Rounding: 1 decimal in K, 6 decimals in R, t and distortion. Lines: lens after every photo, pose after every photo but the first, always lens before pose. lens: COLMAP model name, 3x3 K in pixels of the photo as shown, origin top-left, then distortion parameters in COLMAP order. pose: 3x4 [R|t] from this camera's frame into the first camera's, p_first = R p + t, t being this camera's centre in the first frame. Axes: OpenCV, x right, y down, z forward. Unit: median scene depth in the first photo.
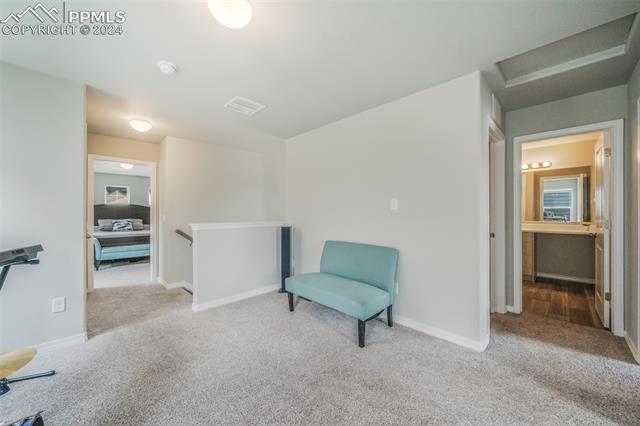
lens RADIAL K [[239.7, 0, 315.3], [0, 239.7, 217.5], [0, 0, 1]] dist [-0.001192, -0.000179]
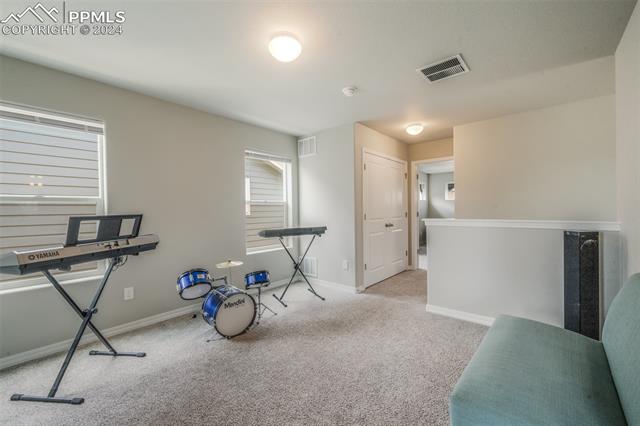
lens RADIAL K [[256.9, 0, 322.1], [0, 256.9, 214.5], [0, 0, 1]] dist [0.001390, 0.000212]
pose [[0.088554, 0.017768, -0.995913, 0.572060], [-0.006877, 0.999828, 0.017227, -0.006037], [0.996048, 0.005323, 0.088661, 0.591801]]
